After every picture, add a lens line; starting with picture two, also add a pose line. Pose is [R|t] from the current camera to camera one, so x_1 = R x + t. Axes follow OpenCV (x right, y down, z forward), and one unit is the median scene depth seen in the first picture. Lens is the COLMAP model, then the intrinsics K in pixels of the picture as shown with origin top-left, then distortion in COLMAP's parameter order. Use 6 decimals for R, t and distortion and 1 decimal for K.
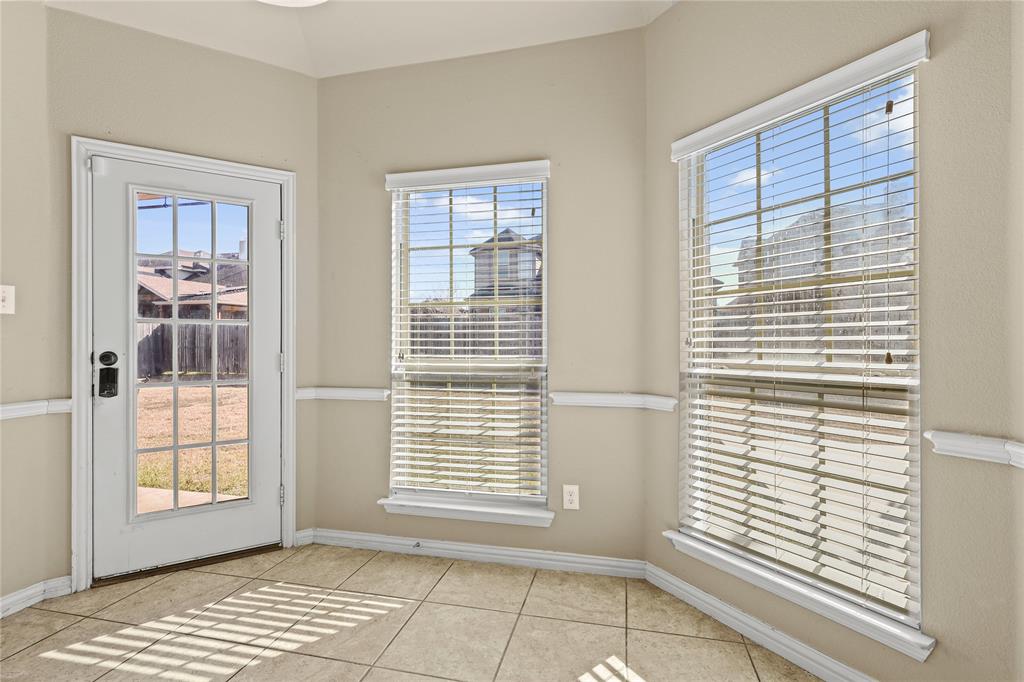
lens RADIAL K [[474.2, 0, 514.2], [0, 474.2, 344.0], [0, 0, 1]] dist [-0.012292, 0.000680]
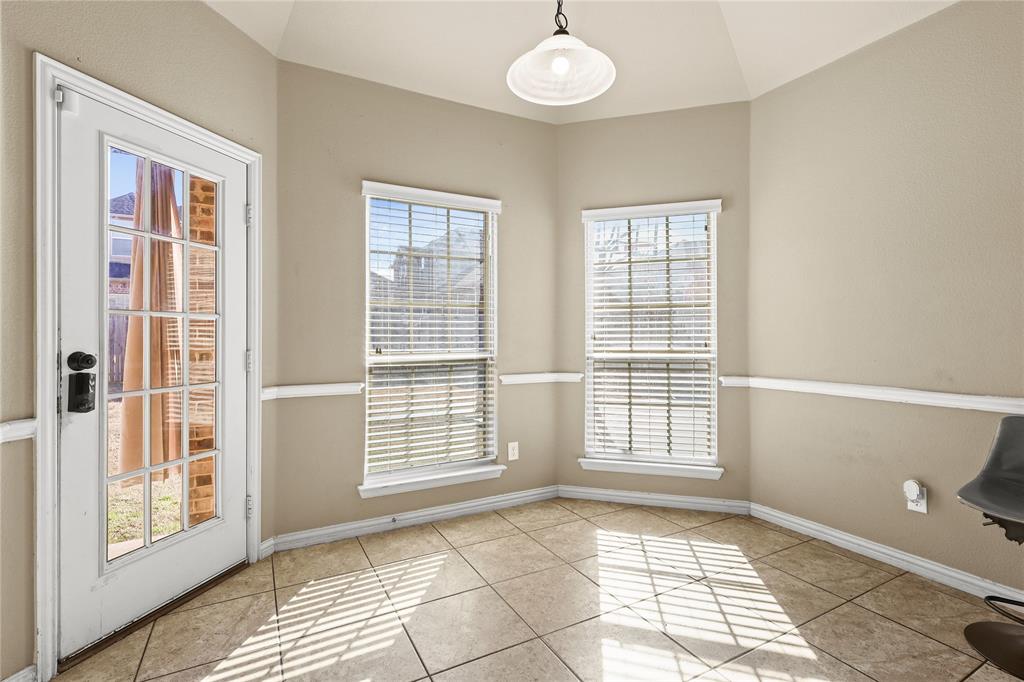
lens RADIAL K [[478.3, 0, 512.0], [0, 478.3, 341.0], [0, 0, 1]] dist [-0.012489, 0.000533]
pose [[0.745953, -0.007354, 0.665958, -0.856074], [0.004434, 0.999972, 0.006076, -0.002801], [-0.665984, -0.001580, 0.745964, -0.024929]]
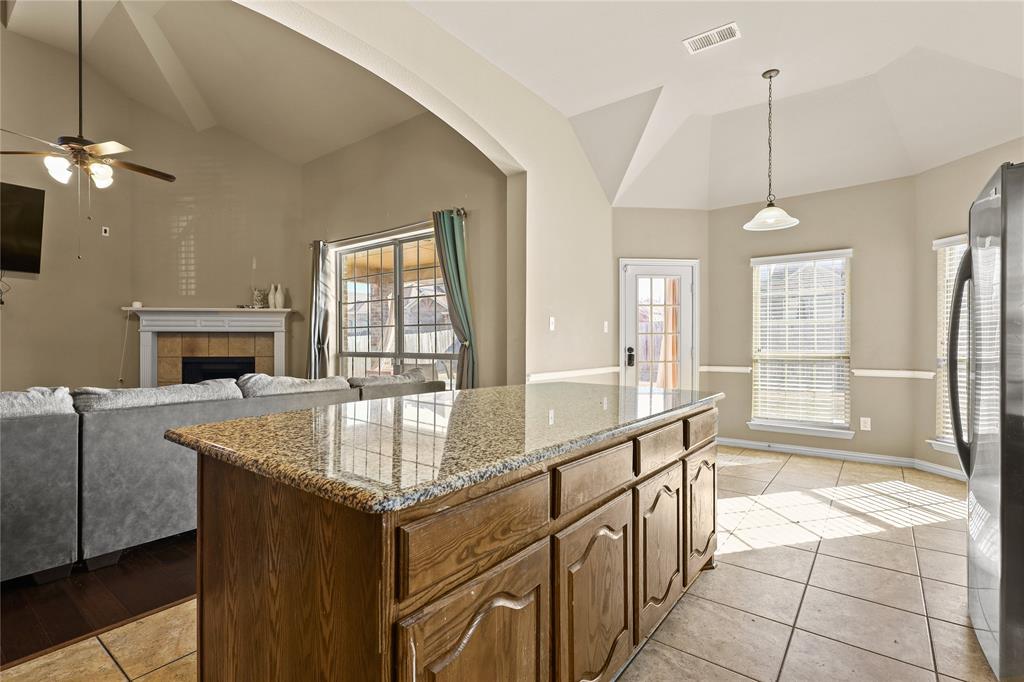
lens RADIAL K [[478.3, 0, 509.9], [0, 478.3, 348.0], [0, 0, 1]] dist [-0.004158, 0.000721]
pose [[0.911344, 0.004042, -0.411626, -0.428016], [-0.001638, 0.999979, 0.006194, 0.007031], [0.411643, -0.004971, 0.911332, -1.454278]]
